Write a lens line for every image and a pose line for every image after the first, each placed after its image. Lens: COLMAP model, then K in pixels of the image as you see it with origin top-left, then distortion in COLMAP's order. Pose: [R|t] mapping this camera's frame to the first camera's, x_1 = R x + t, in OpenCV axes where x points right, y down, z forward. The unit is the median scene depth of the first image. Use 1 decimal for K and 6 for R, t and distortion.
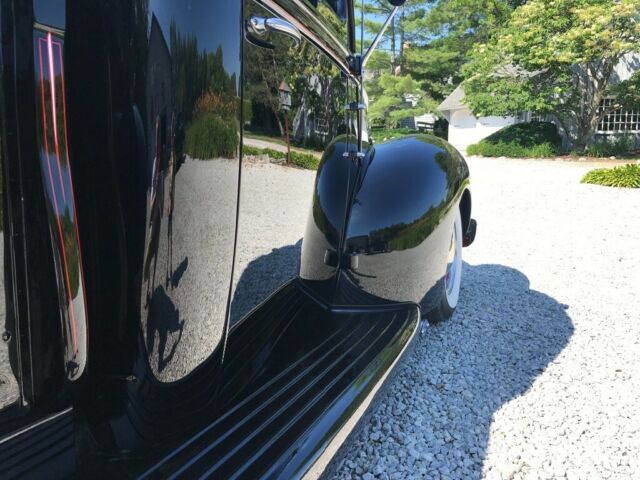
lens RADIAL K [[528.5, 0, 320.0], [0, 528.5, 240.0], [0, 0, 1]] dist [0.035072, -0.005844]
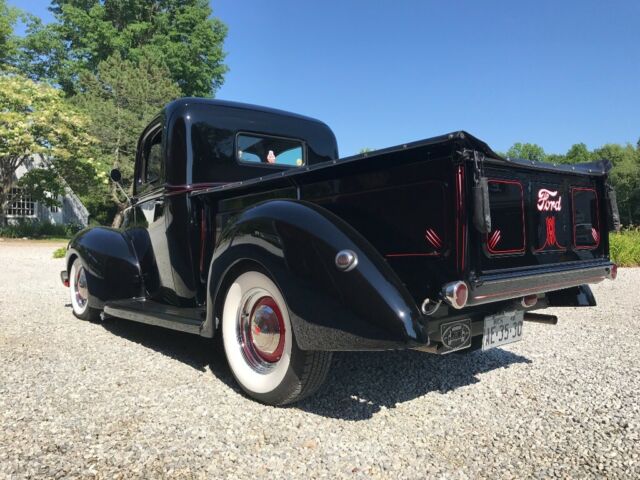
lens RADIAL K [[520.0, 0, 320.0], [0, 520.0, 240.0], [0, 0, 1]] dist [-0.001743, -0.011985]
pose [[0.428887, -0.008012, 0.903323, -0.203195], [0.144426, 0.987706, -0.059811, 0.008459], [-0.891738, 0.156115, 0.424772, -0.042765]]
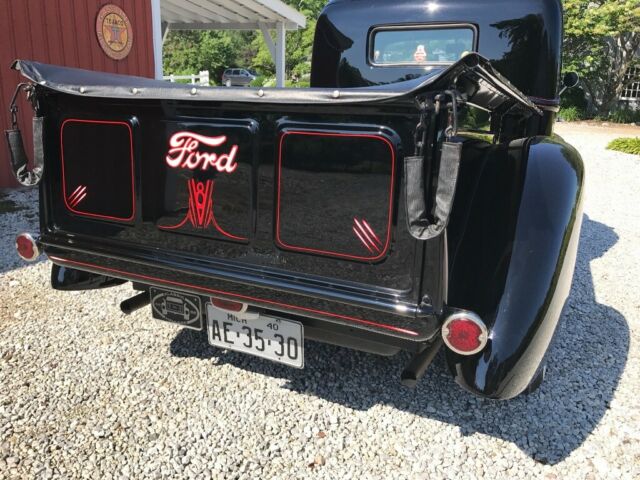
lens RADIAL K [[519.2, 0, 317.4], [0, 519.2, 241.2], [0, 0, 1]] dist [0.040712, -0.058987]
pose [[0.998649, 0.048368, -0.018987, -0.066880], [-0.046188, 0.993708, 0.102038, 0.004353], [0.023803, -0.101023, 0.994599, -0.105597]]
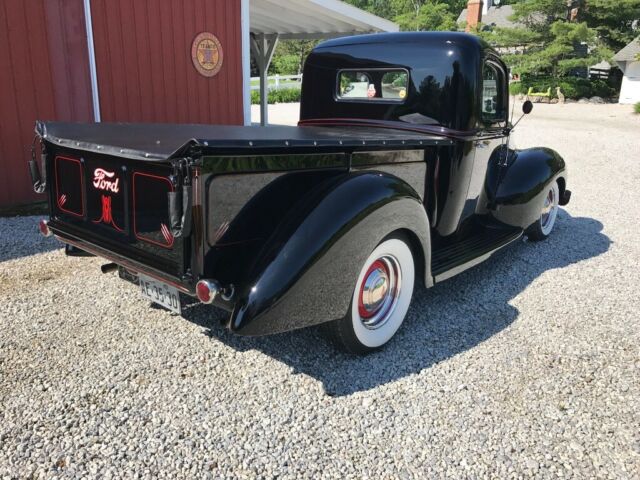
lens RADIAL K [[520.0, 0, 320.0], [0, 520.0, 240.0], [0, 0, 1]] dist [-0.001743, -0.011985]
pose [[0.958847, 0.112778, -0.260562, -0.007104], [-0.081043, 0.988260, 0.129511, -0.004973], [0.272109, -0.103065, 0.956731, -0.137918]]
